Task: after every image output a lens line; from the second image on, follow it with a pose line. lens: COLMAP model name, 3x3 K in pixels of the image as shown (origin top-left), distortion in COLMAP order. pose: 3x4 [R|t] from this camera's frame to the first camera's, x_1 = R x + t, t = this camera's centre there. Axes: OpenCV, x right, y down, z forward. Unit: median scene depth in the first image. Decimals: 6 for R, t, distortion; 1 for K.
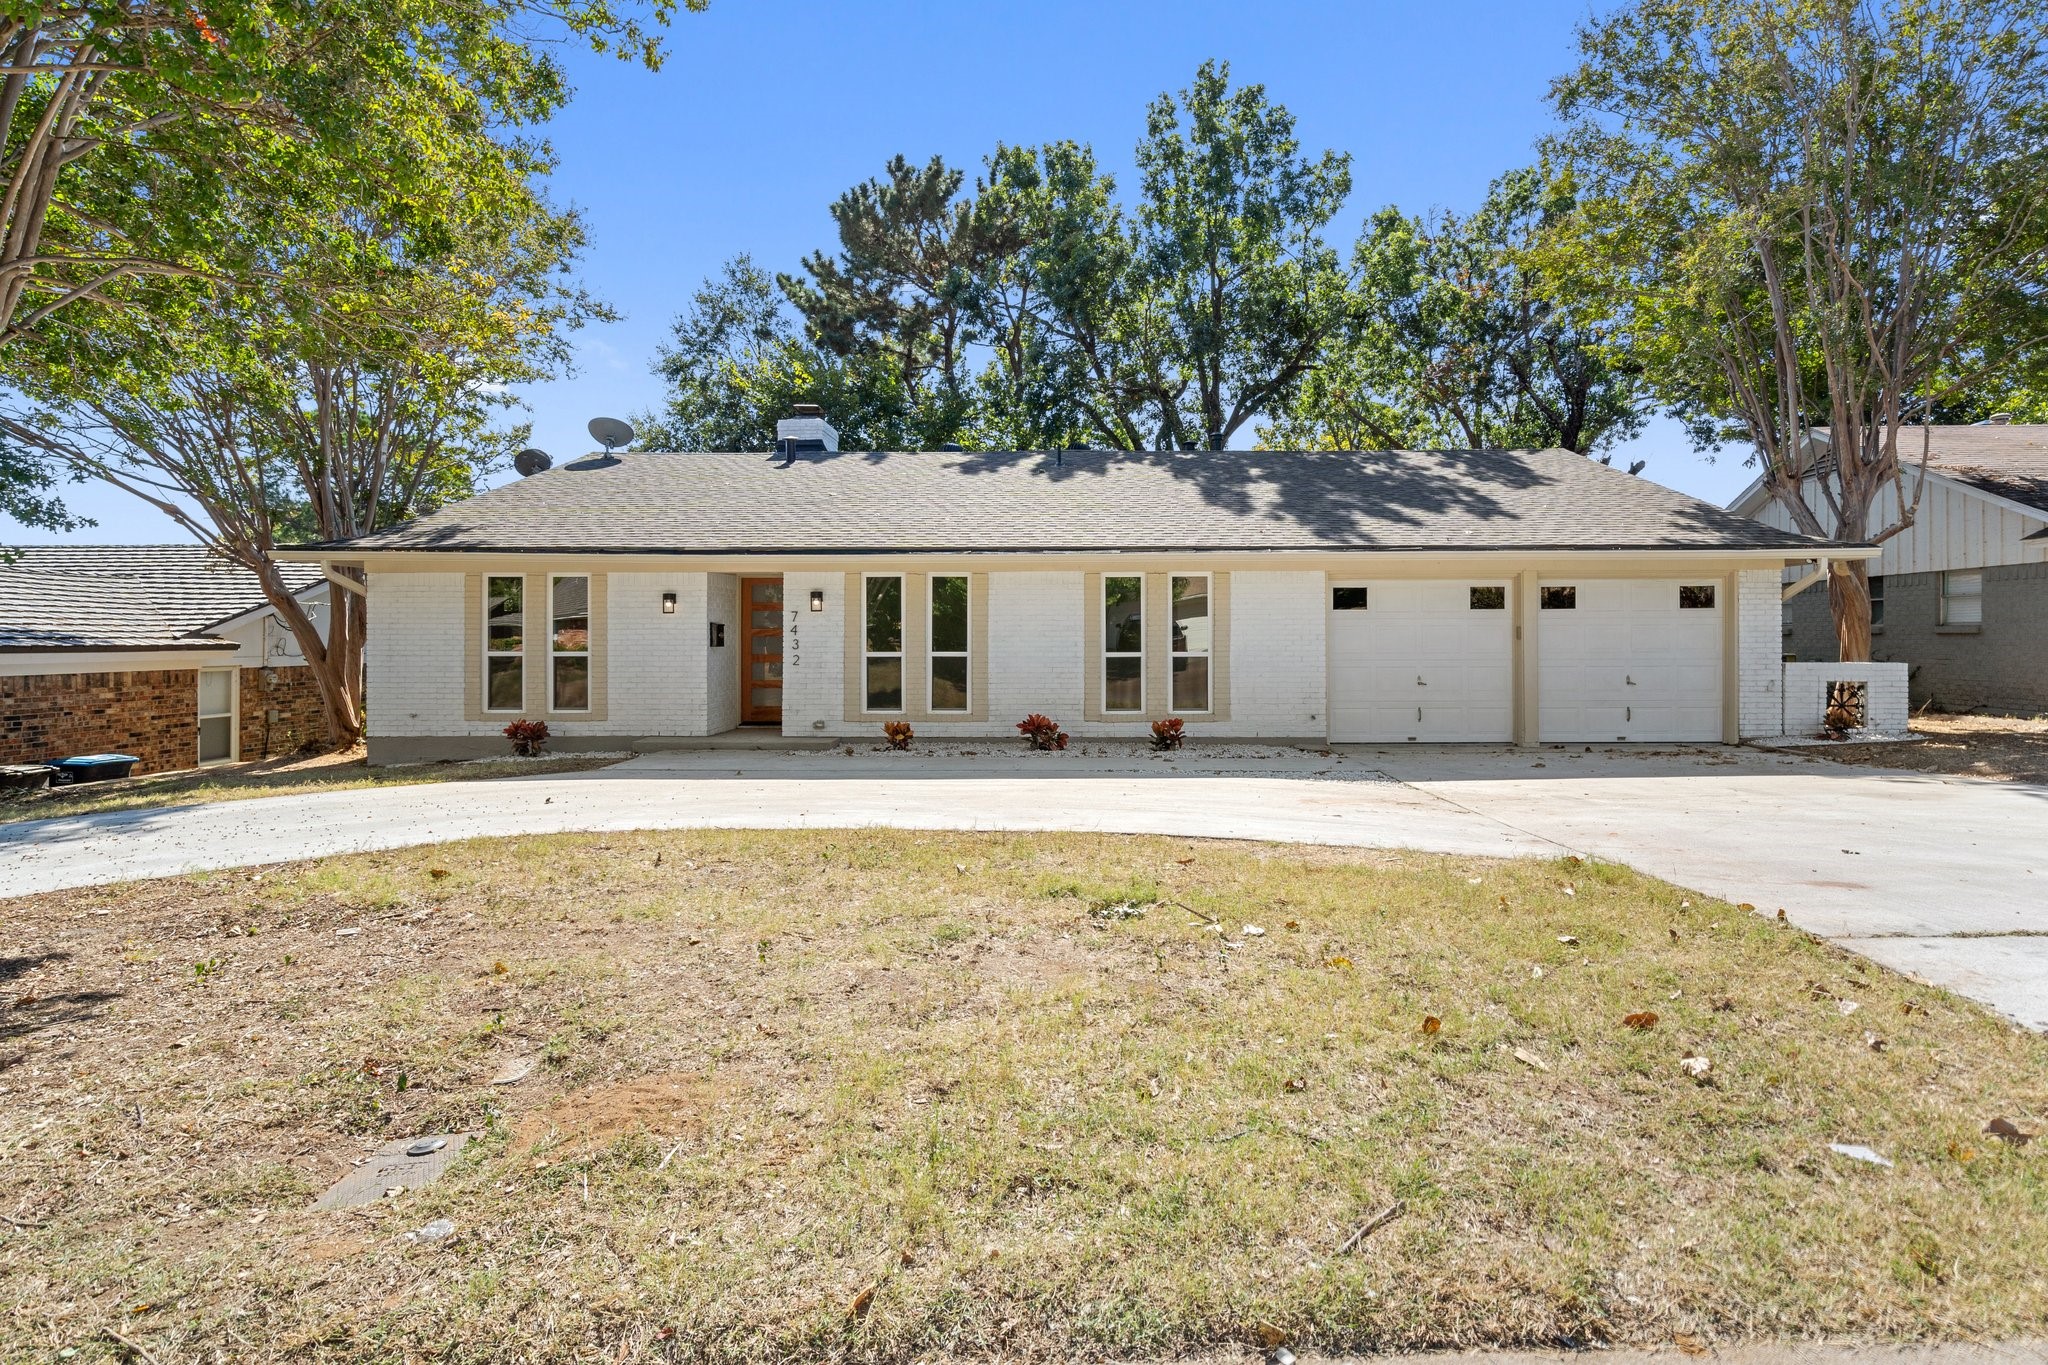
lens RADIAL K [[1108.8, 0, 1024.5], [0, 1108.8, 680.9], [0, 0, 1]] dist [-0.006911, -0.000289]
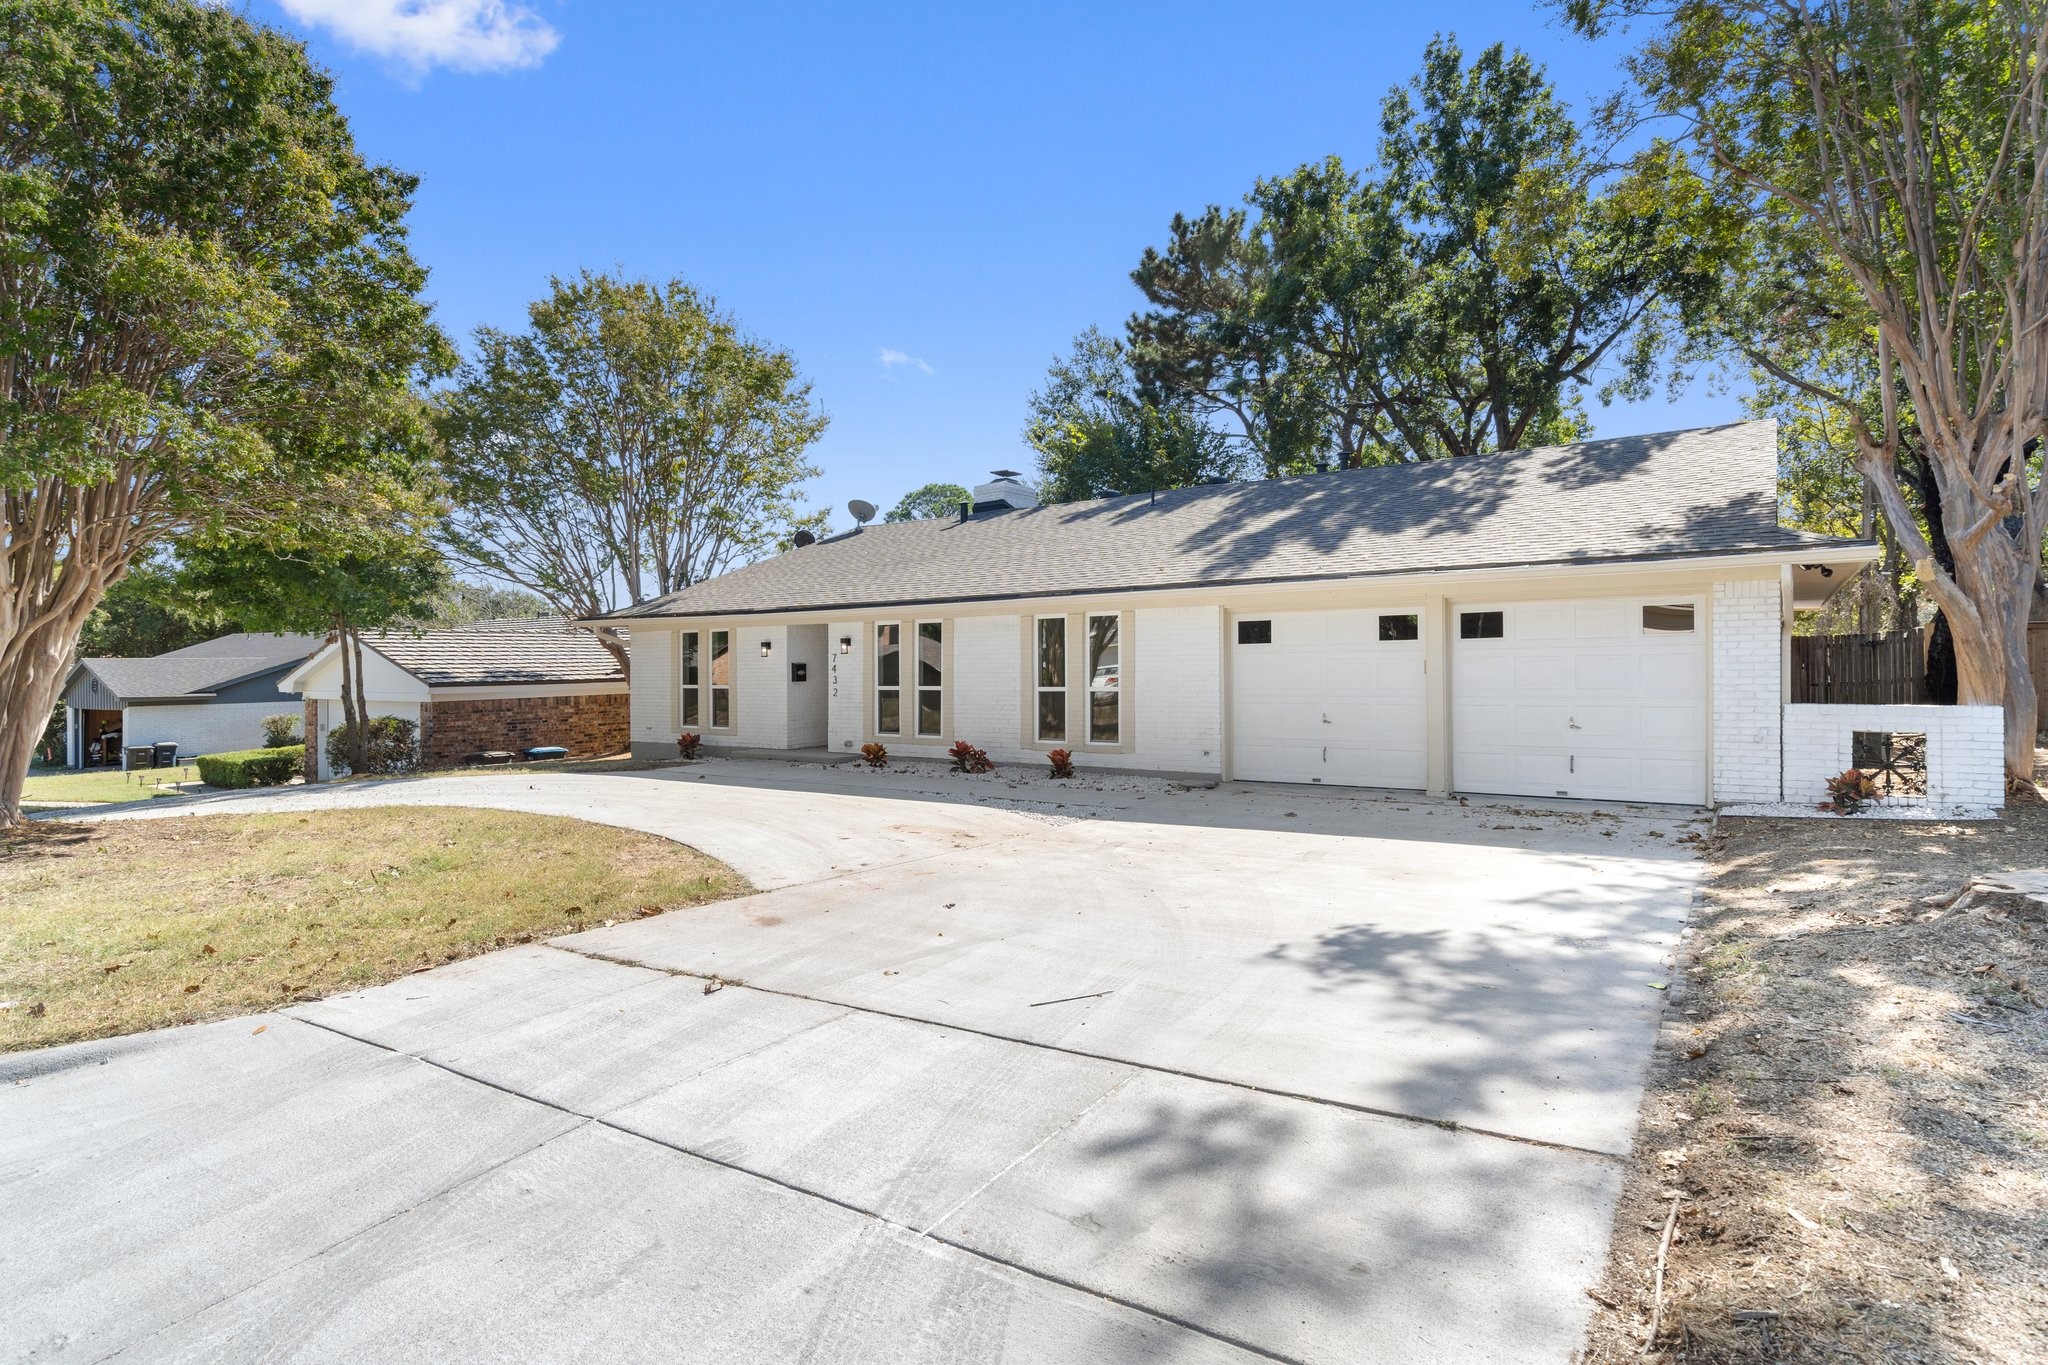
lens RADIAL K [[1108.8, 0, 1026.6], [0, 1108.8, 679.5], [0, 0, 1]] dist [-0.006911, -0.000289]
pose [[0.804389, -0.000394, -0.594103, 0.716389], [-0.007830, 0.999906, -0.011265, -0.020382], [0.594051, 0.013713, 0.804310, 0.103609]]
